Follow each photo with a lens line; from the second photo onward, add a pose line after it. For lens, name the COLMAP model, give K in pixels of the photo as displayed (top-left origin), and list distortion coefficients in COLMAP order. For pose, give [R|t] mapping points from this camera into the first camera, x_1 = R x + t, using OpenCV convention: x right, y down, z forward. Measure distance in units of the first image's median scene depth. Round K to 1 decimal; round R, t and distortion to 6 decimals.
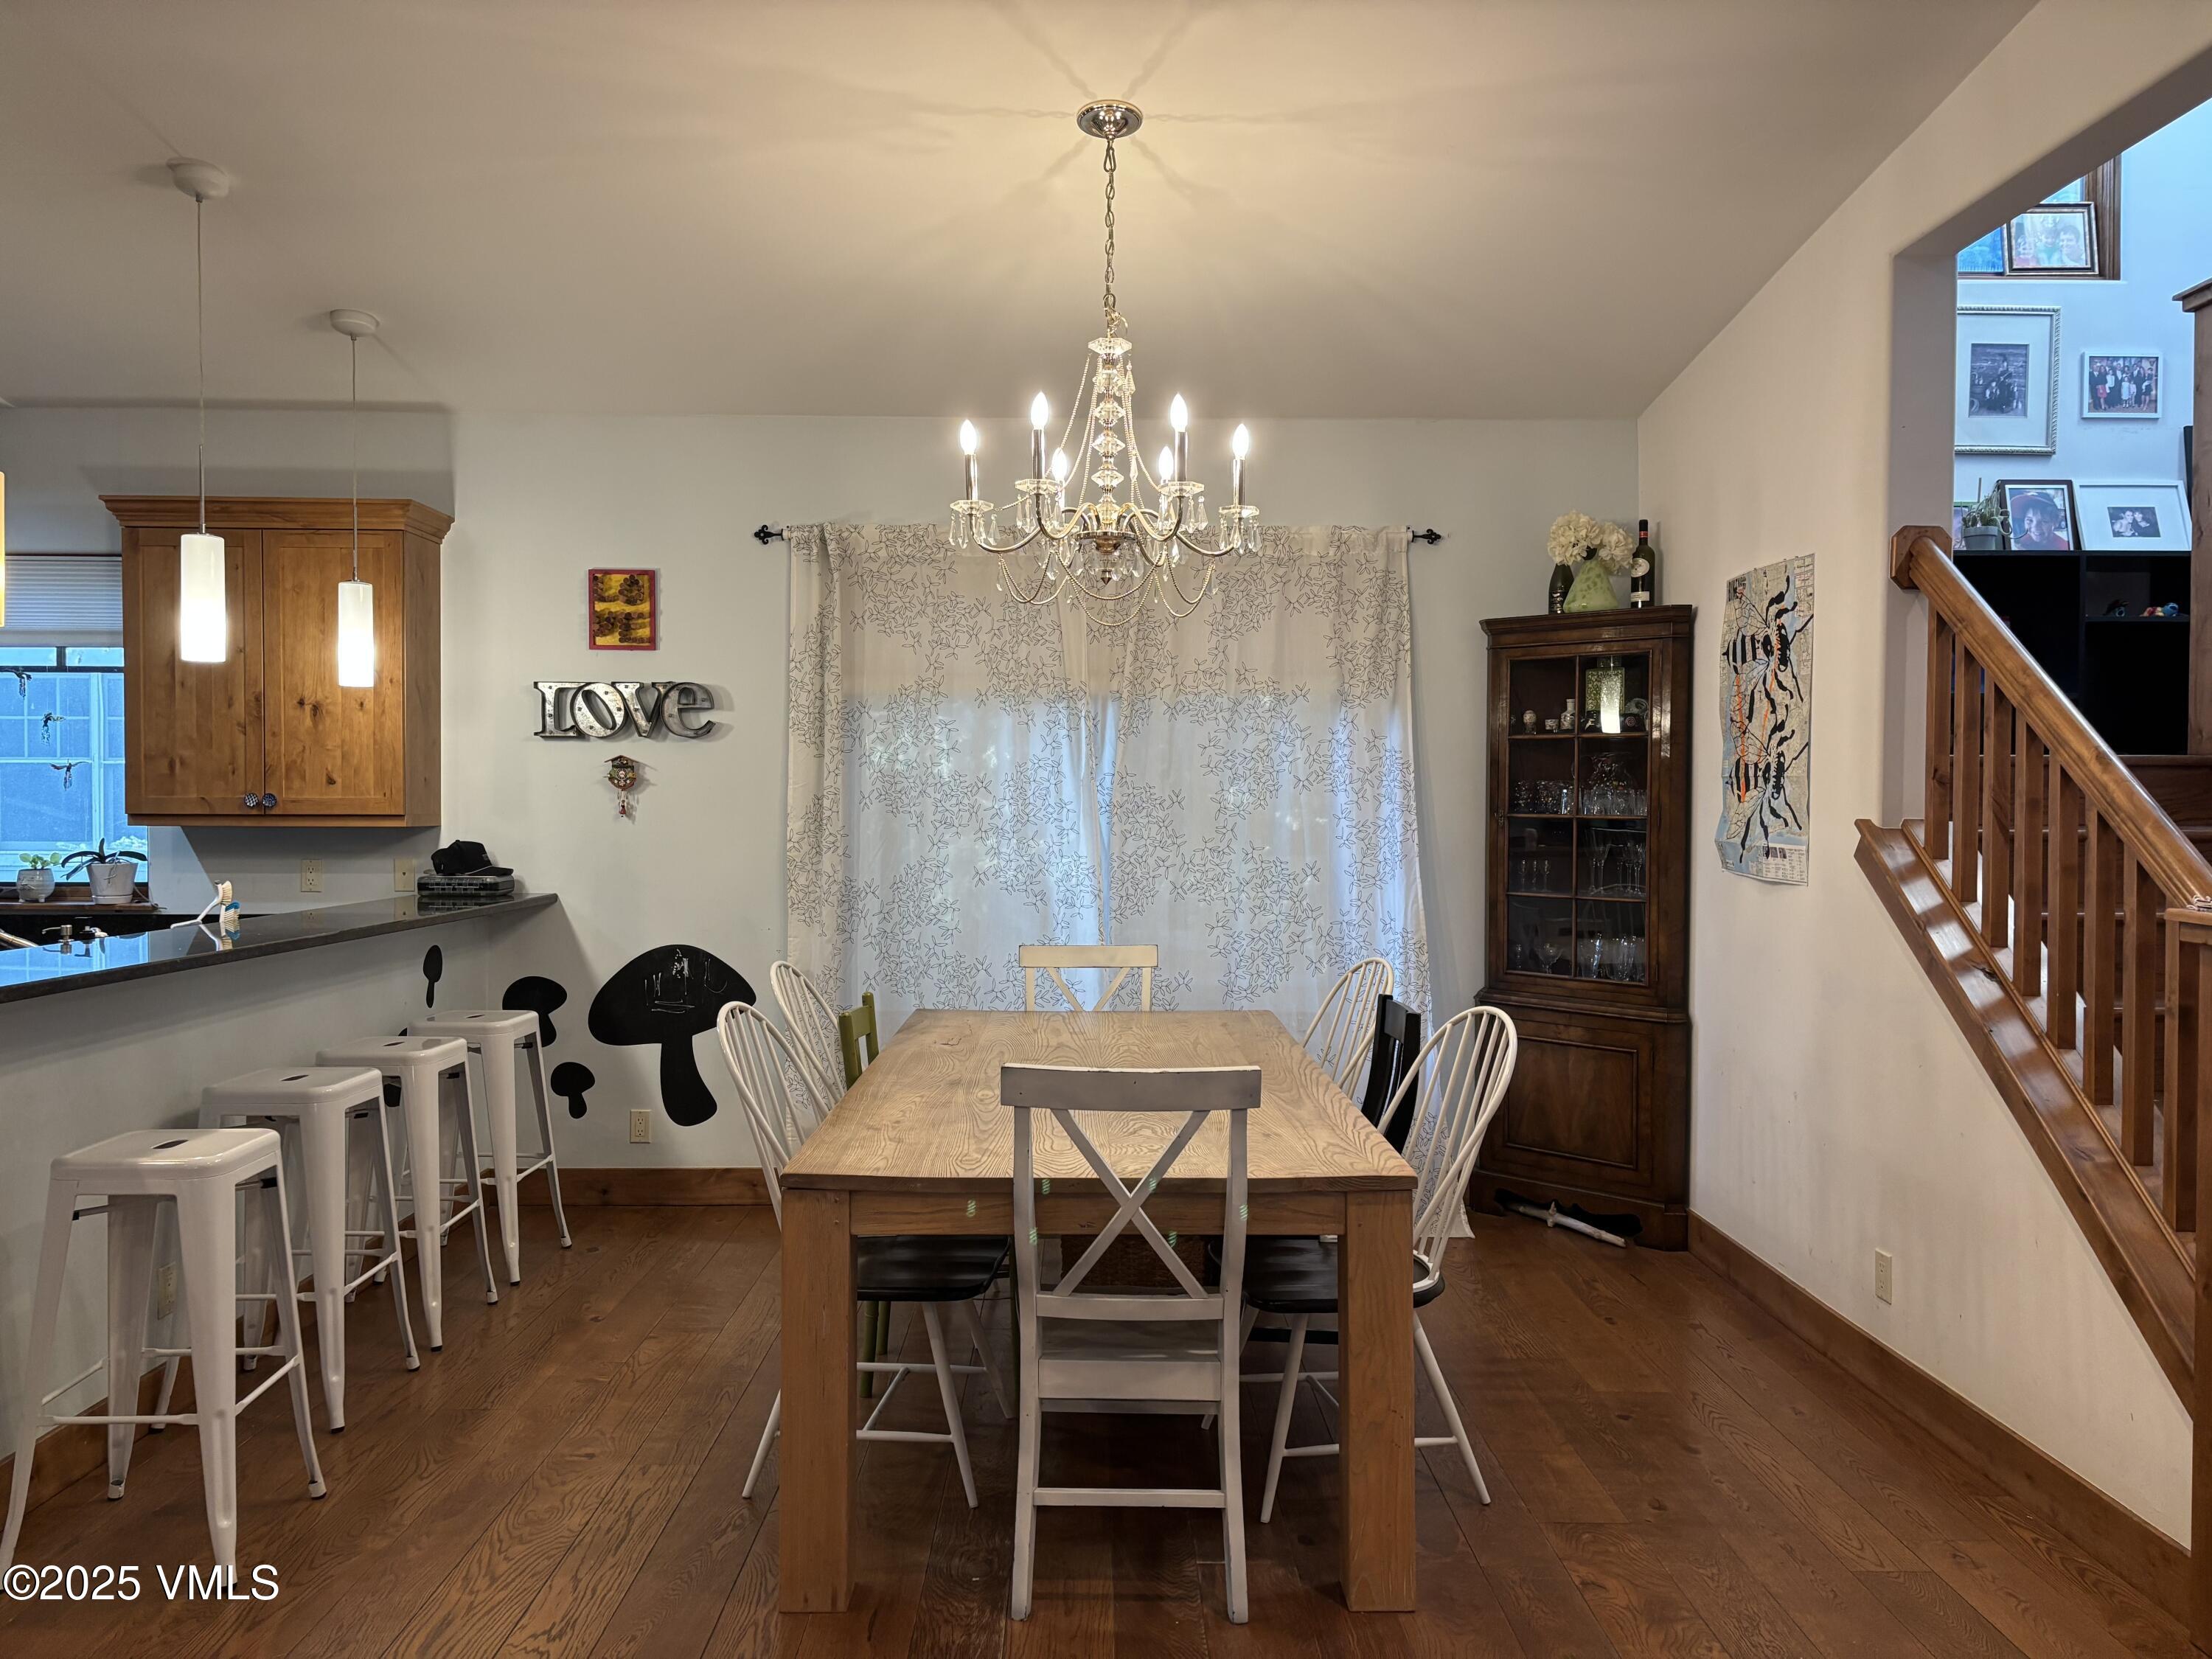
lens RADIAL K [[1670.2, 0, 1101.5], [0, 1670.2, 839.9], [0, 0, 1]] dist [0.053139, -0.056340]
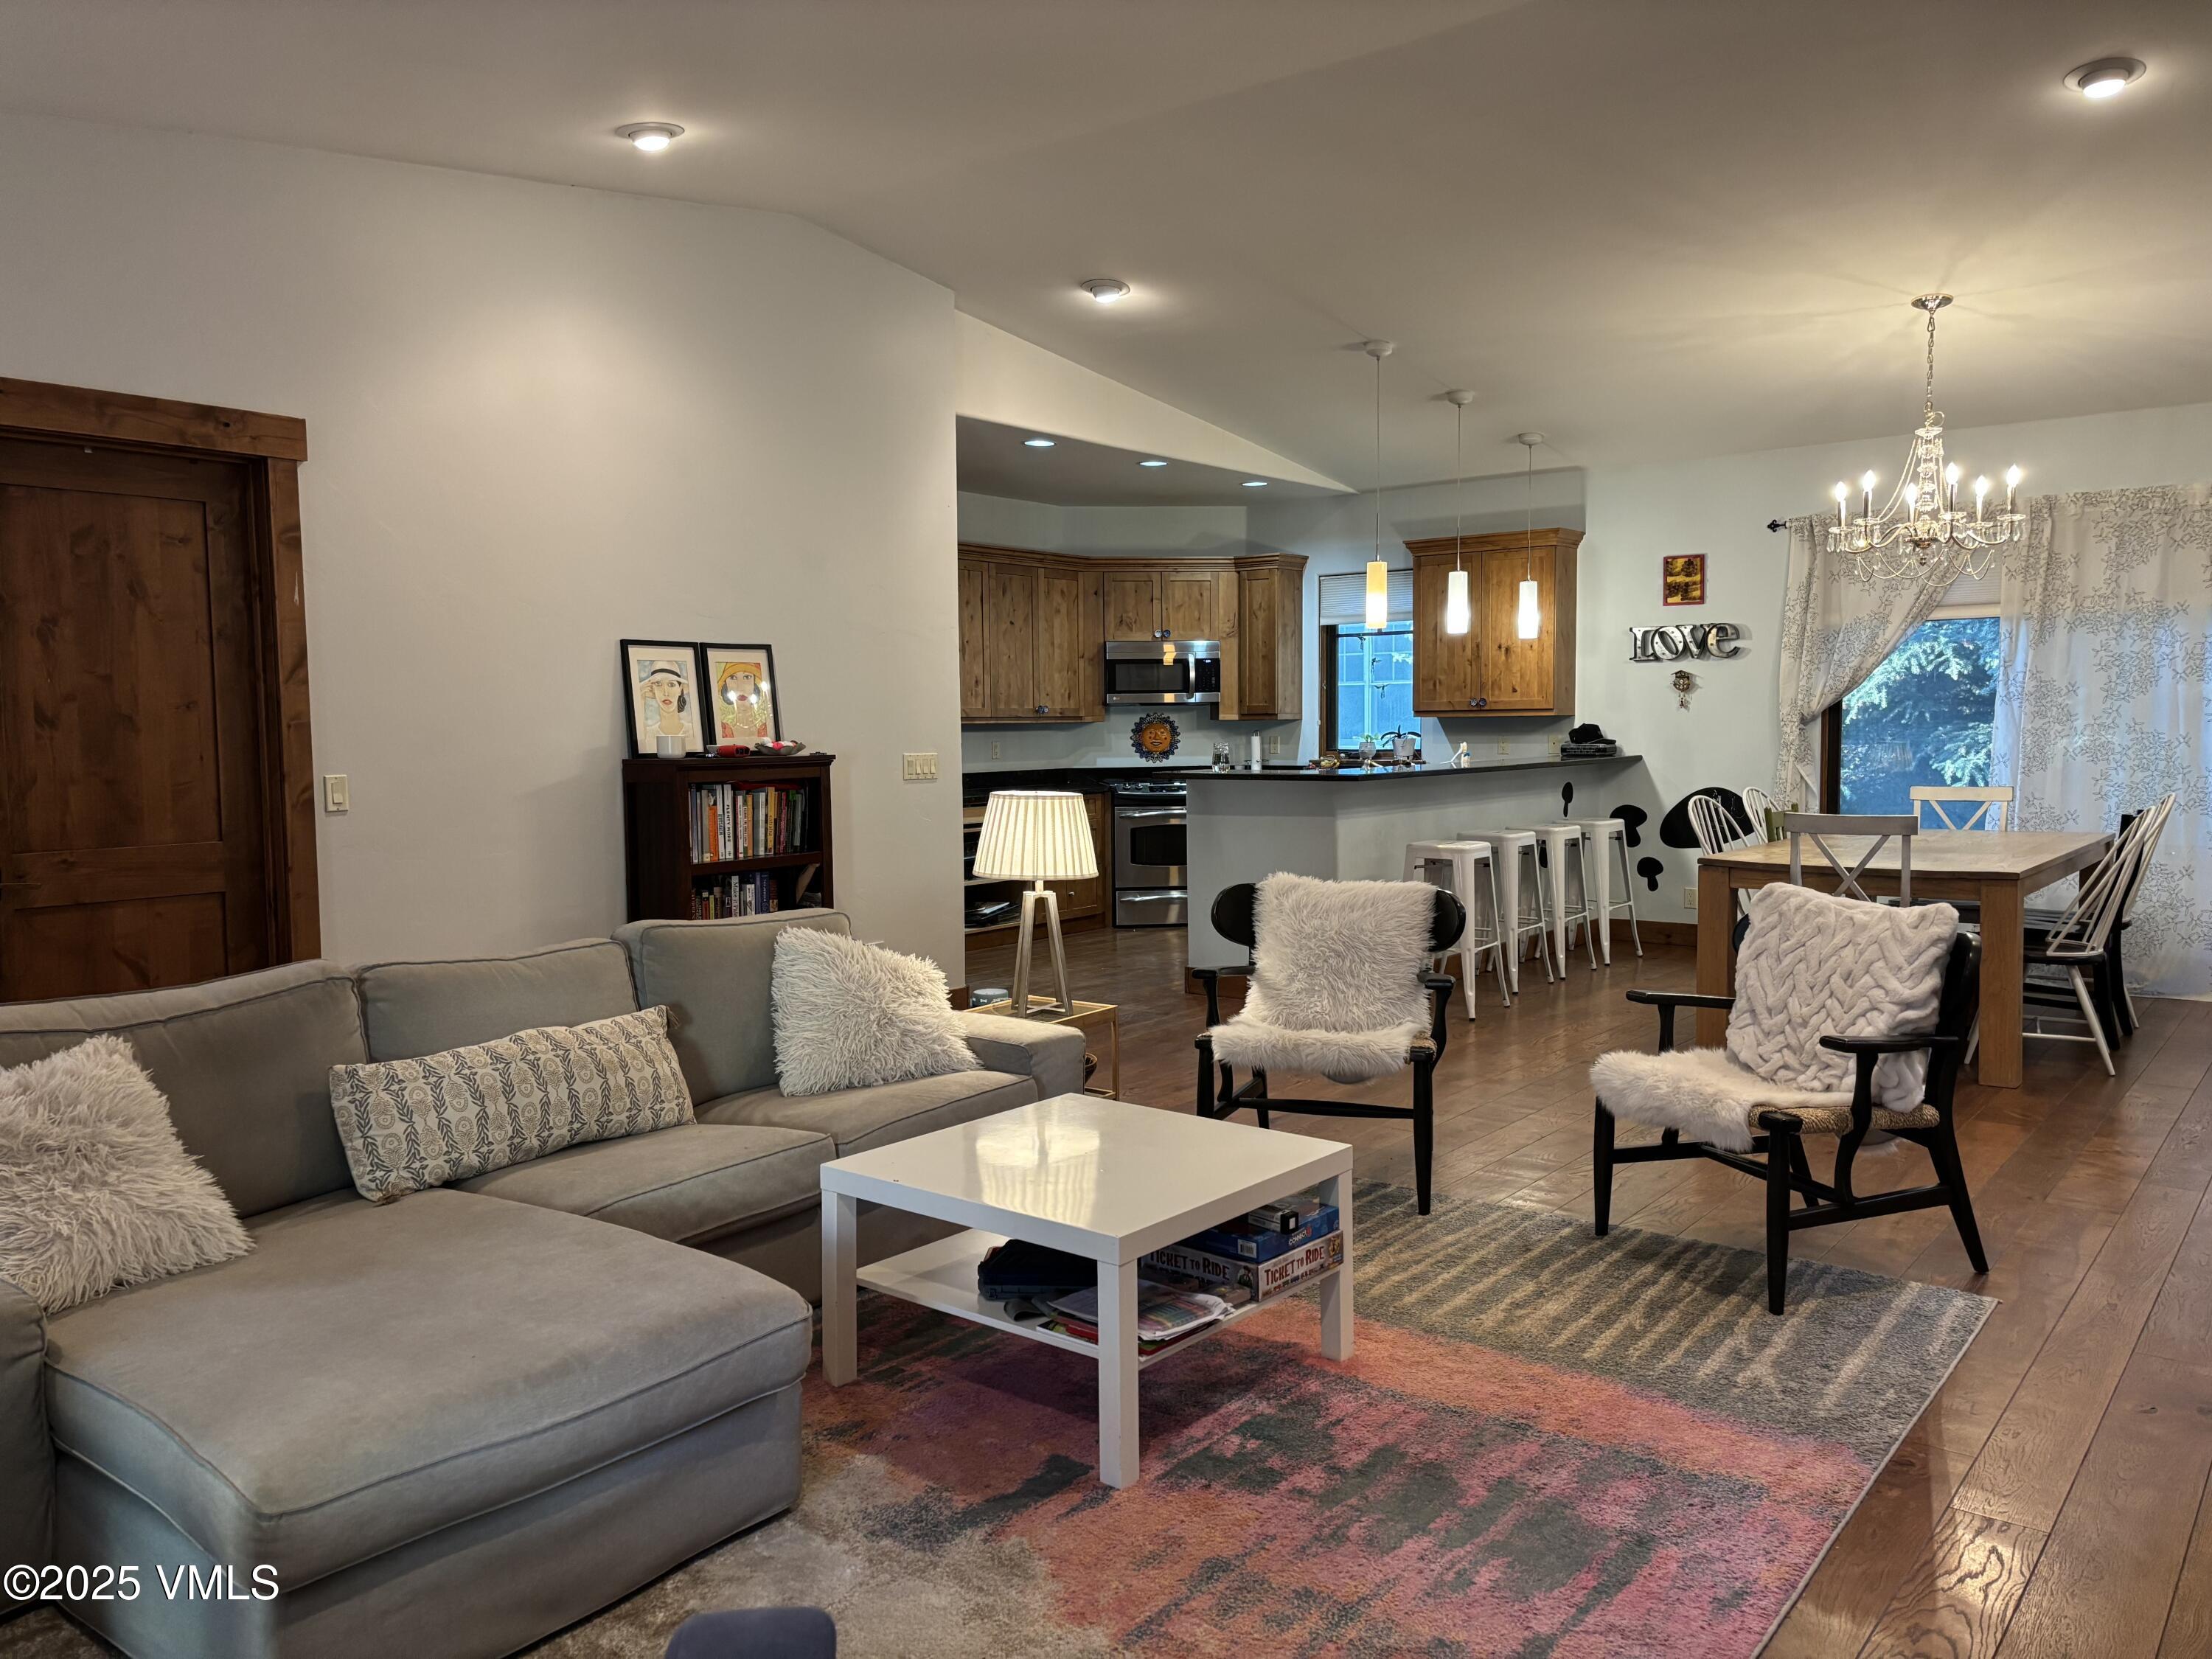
lens RADIAL K [[1670.2, 0, 1117.4], [0, 1670.2, 826.5], [0, 0, 1]] dist [0.053139, -0.056340]
pose [[0.785932, 0.027549, -0.617699, 0.295878], [0.002230, 0.998874, 0.047386, 0.022737], [0.618309, -0.038619, 0.784986, -0.625762]]
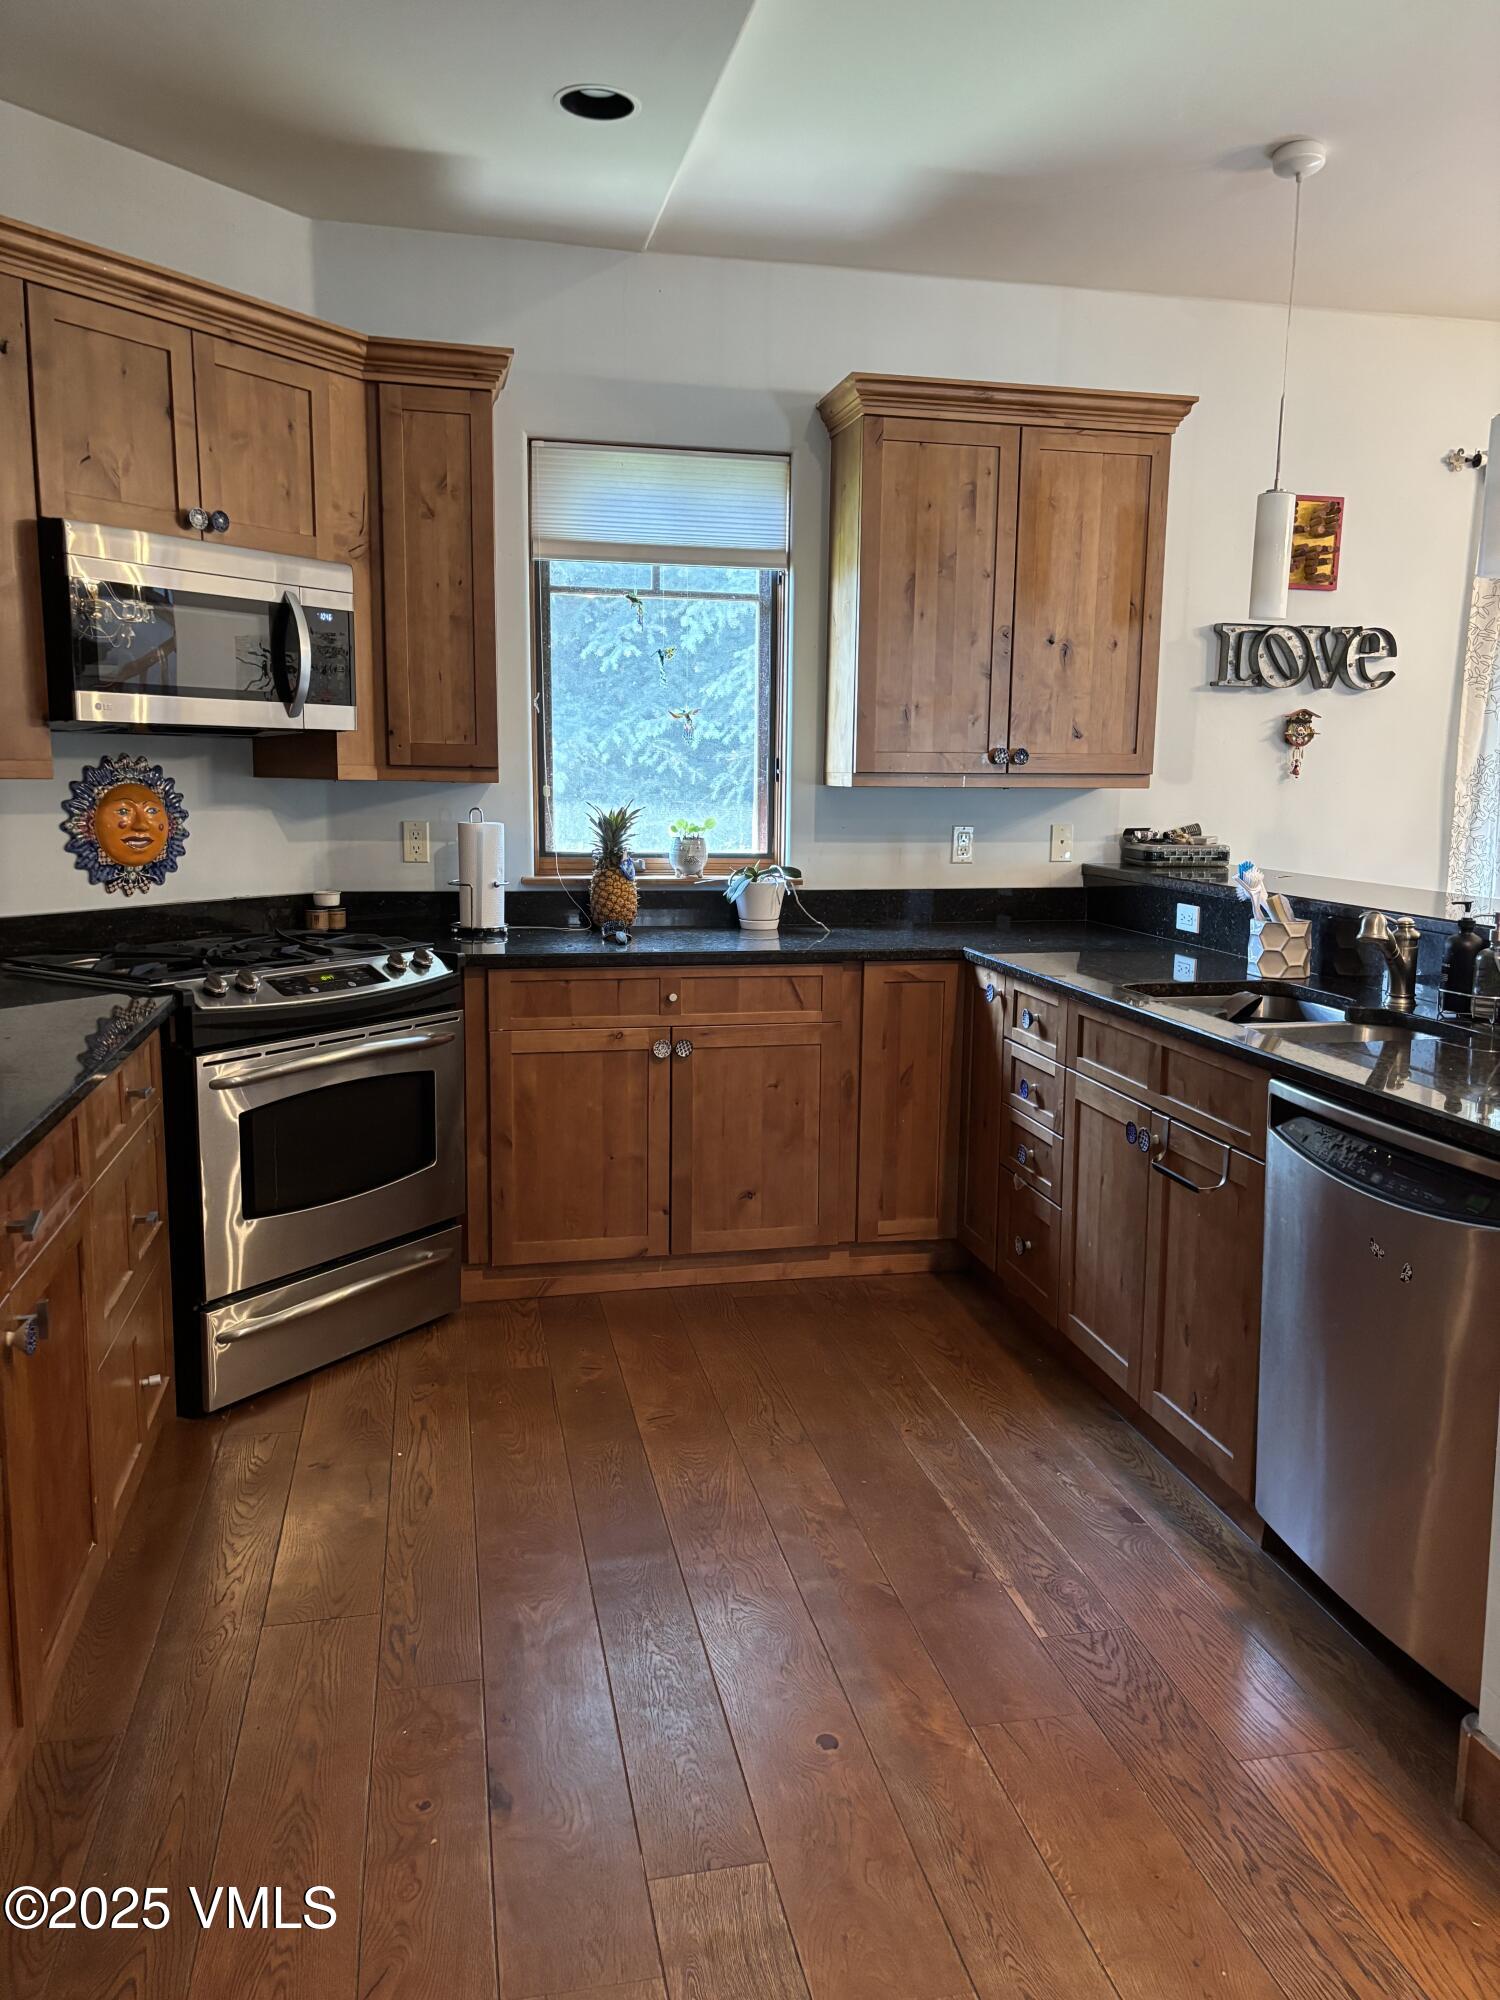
lens RADIAL K [[1421.3, 0, 751.7], [0, 1421.3, 985.8], [0, 0, 1]] dist [0.042623, -0.000677]
pose [[0.978656, -0.022677, 0.204249, -0.740552], [-0.003959, 0.991628, 0.129071, -0.000412], [-0.205465, -0.127124, 0.970373, 0.287701]]
